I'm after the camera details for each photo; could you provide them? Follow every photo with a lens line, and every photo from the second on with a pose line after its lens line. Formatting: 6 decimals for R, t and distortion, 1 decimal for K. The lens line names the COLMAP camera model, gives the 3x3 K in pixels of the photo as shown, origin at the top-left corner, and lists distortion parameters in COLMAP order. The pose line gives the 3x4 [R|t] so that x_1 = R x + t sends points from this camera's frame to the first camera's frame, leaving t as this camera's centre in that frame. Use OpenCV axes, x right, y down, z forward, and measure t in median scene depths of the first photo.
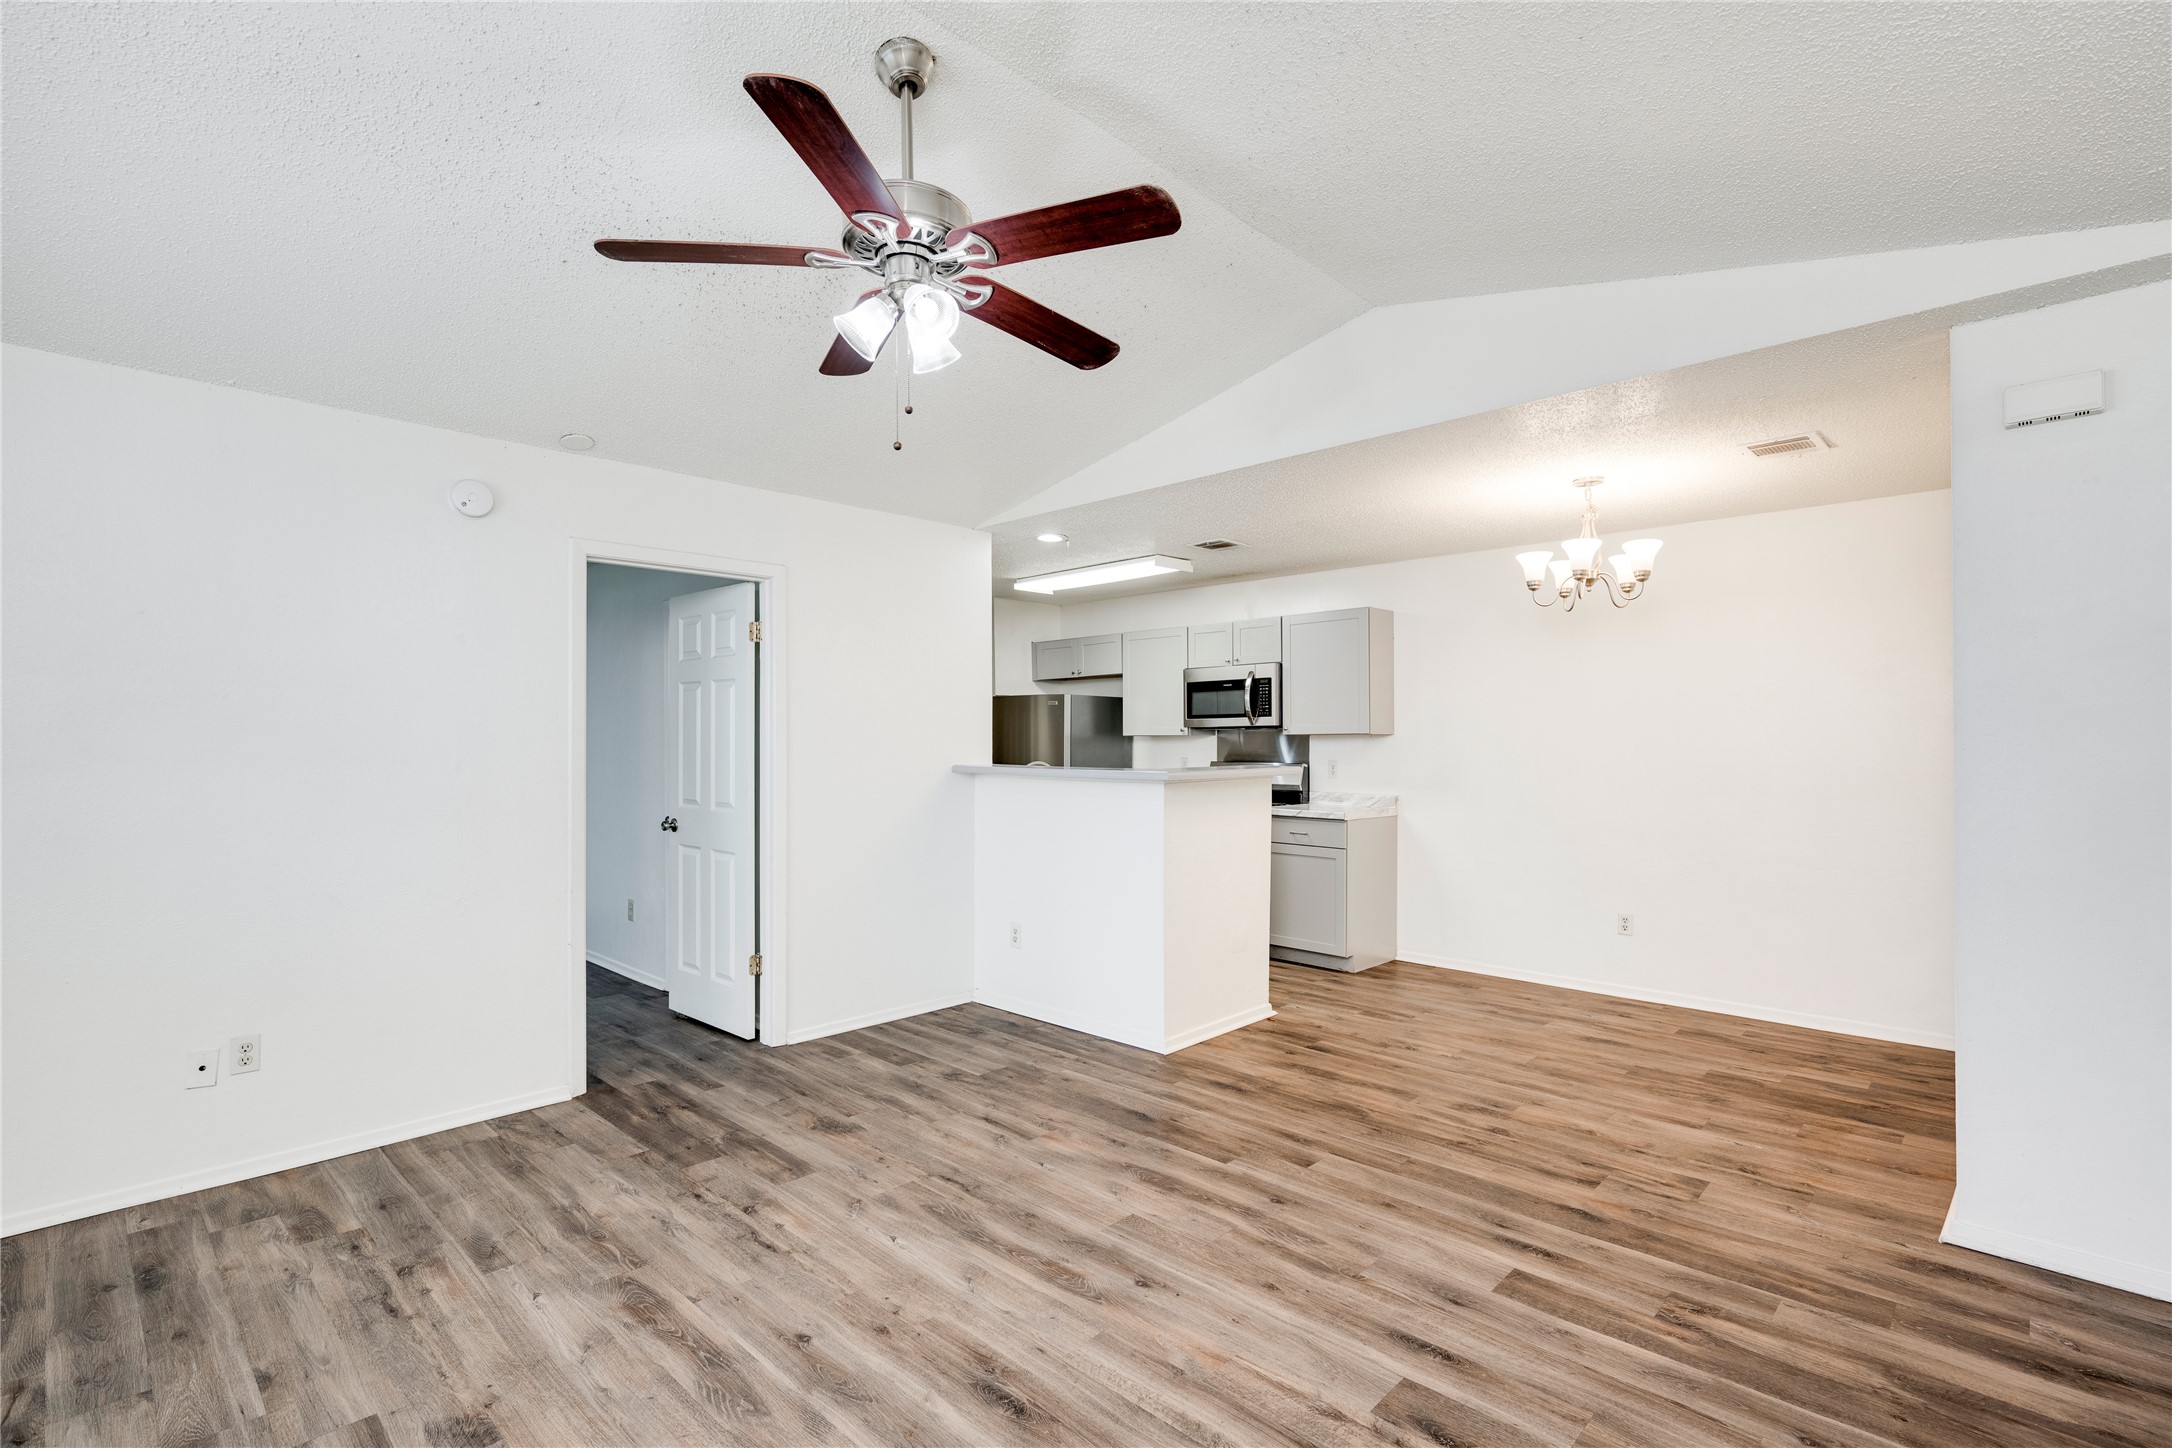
lens RADIAL K [[982.9, 0, 1078.0], [0, 982.9, 743.1], [0, 0, 1]] dist [0.000642, 0.001395]
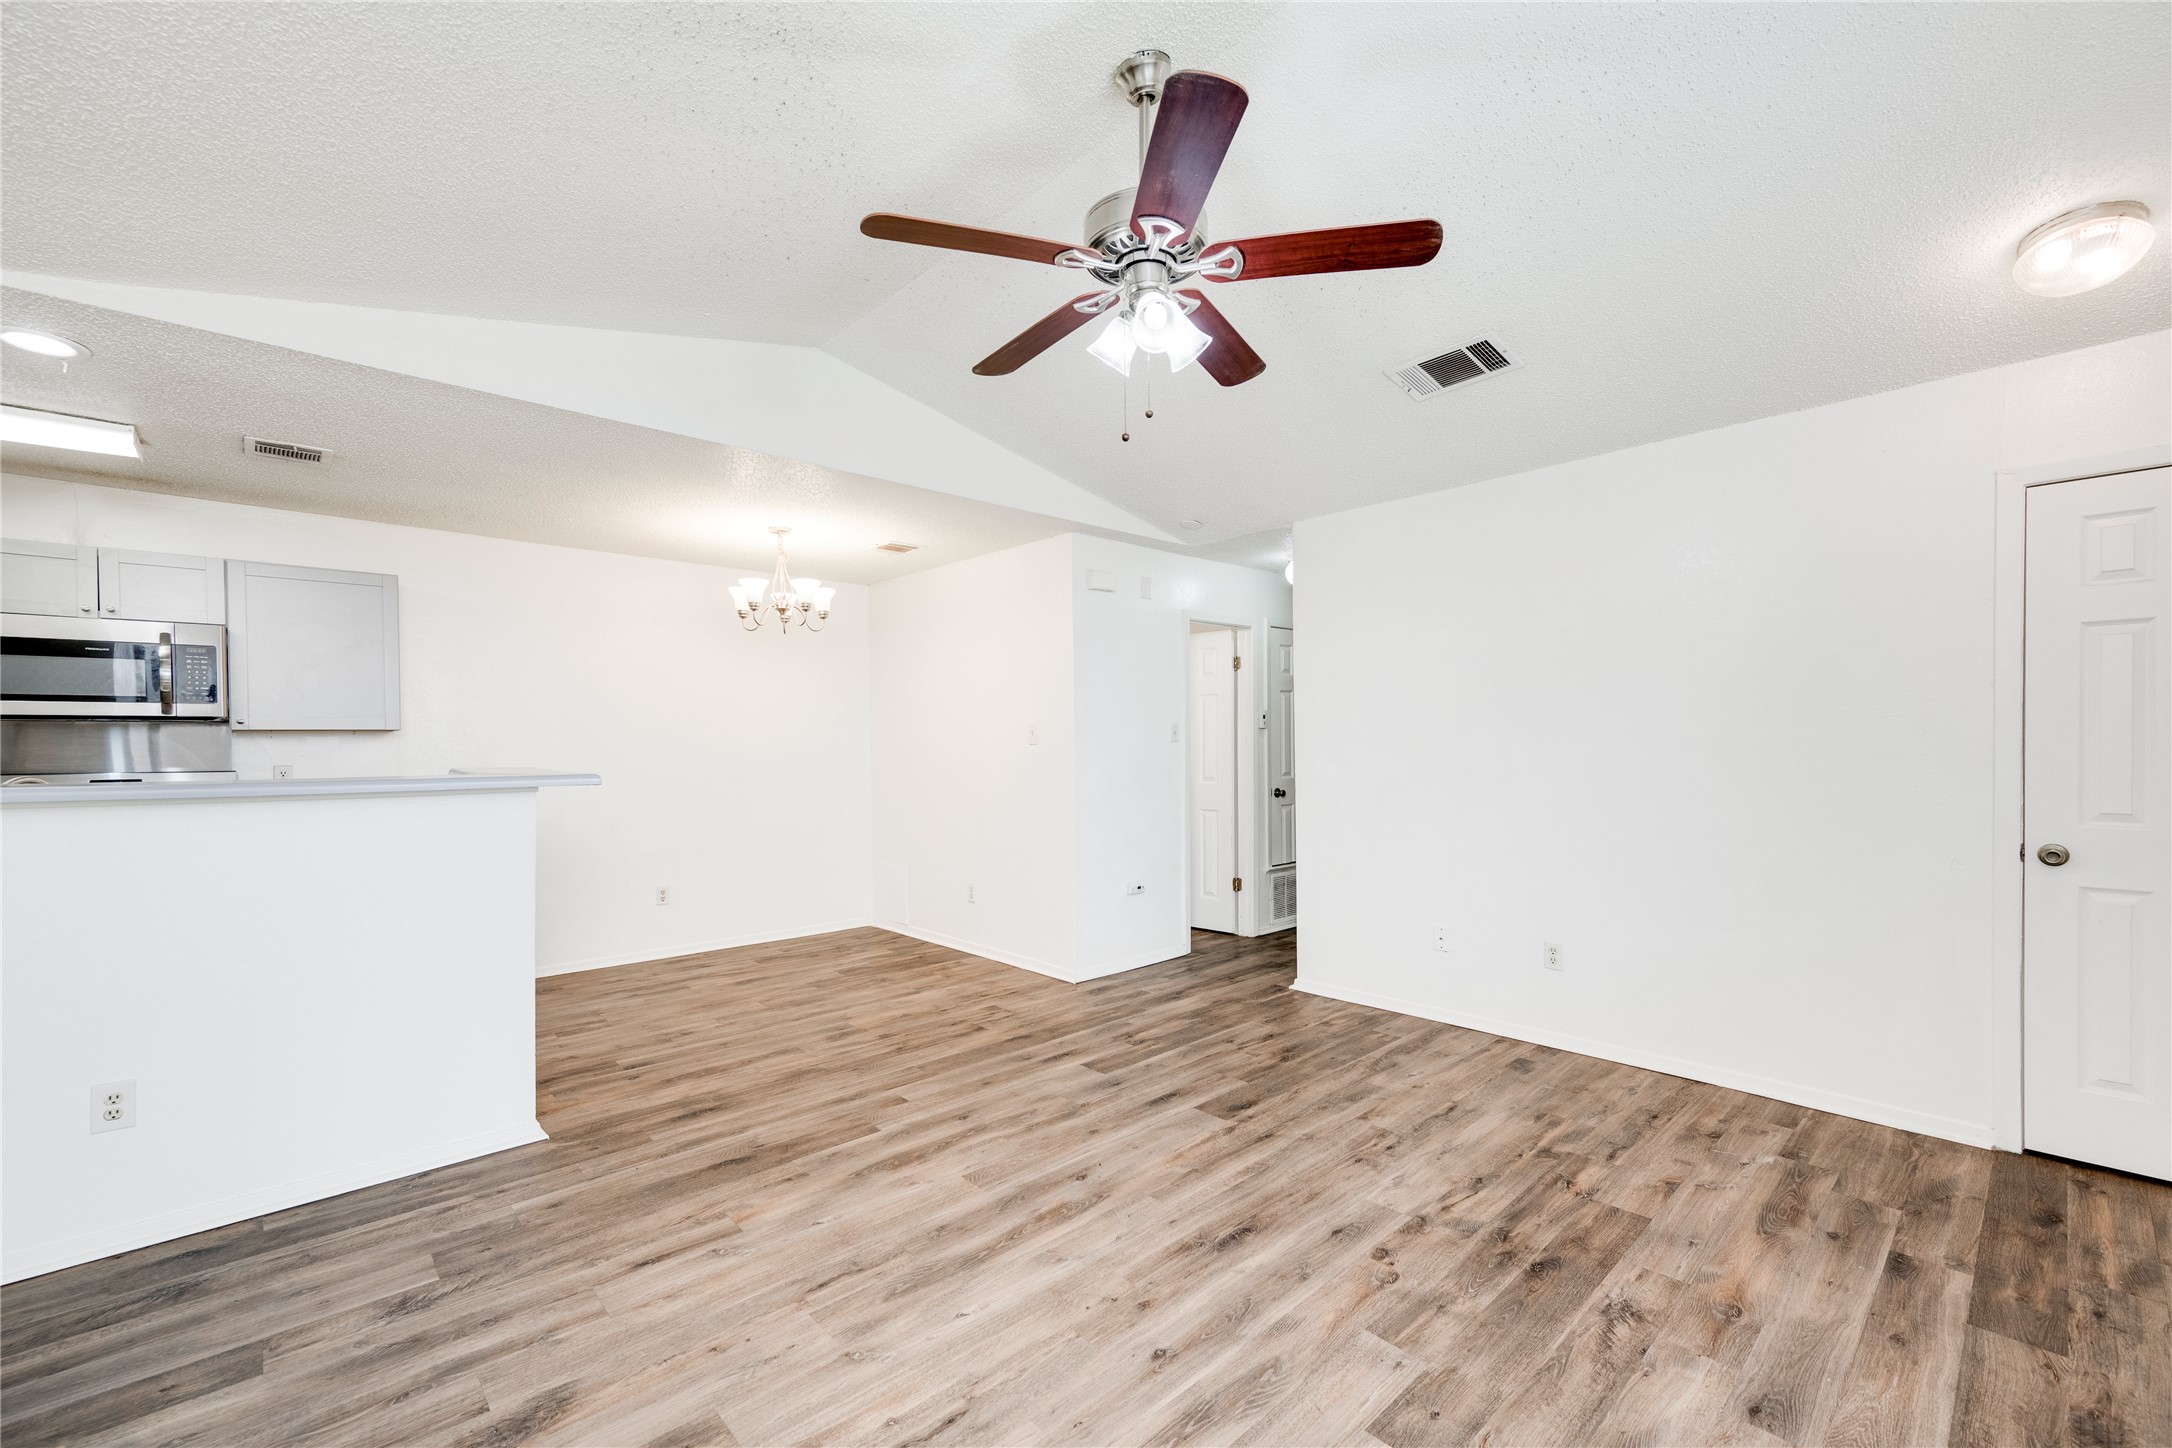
lens RADIAL K [[919.2, 0, 1089.2], [0, 919.2, 734.5], [0, 0, 1]] dist [0.003801, -0.001081]
pose [[0.052770, 0.007036, 0.998582, -0.740295], [0.006848, 0.999949, -0.007407, 0.008232], [-0.998583, 0.007229, 0.052720, 0.640530]]
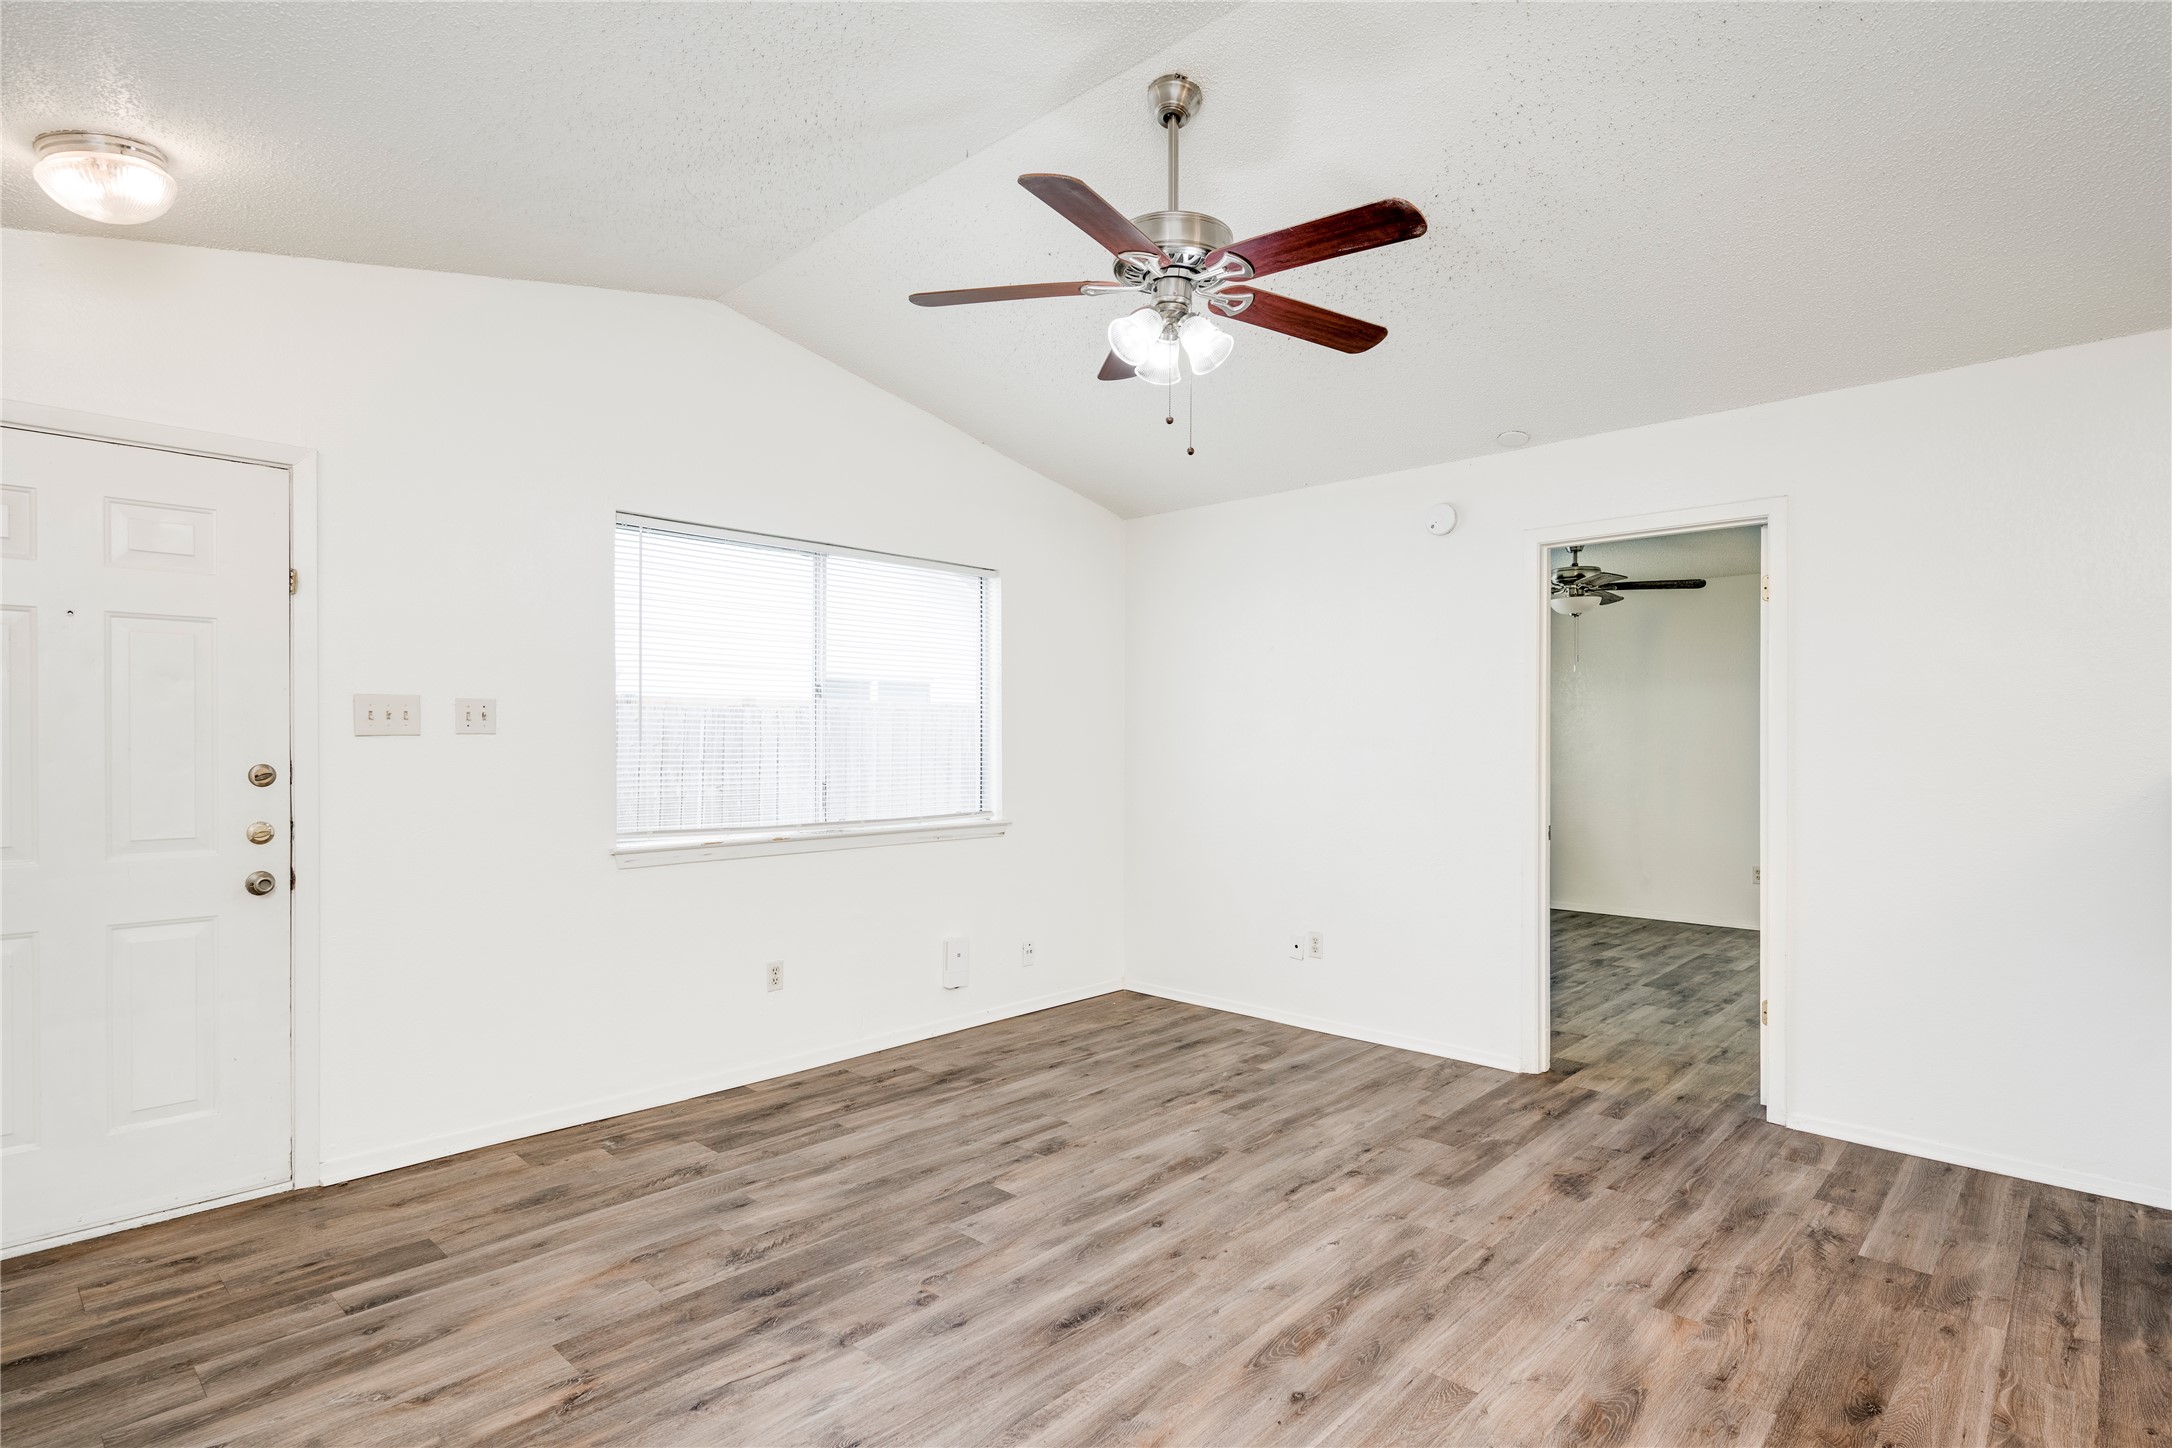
lens RADIAL K [[1093.4, 0, 1114.9], [0, 1093.4, 734.3], [0, 0, 1]] dist [0.012899, -0.001398]
pose [[0.041426, 0.000076, -0.999142, 0.659948], [-0.001443, 0.999999, 0.000017, 0.006973], [0.999141, 0.001442, 0.041426, 0.562293]]
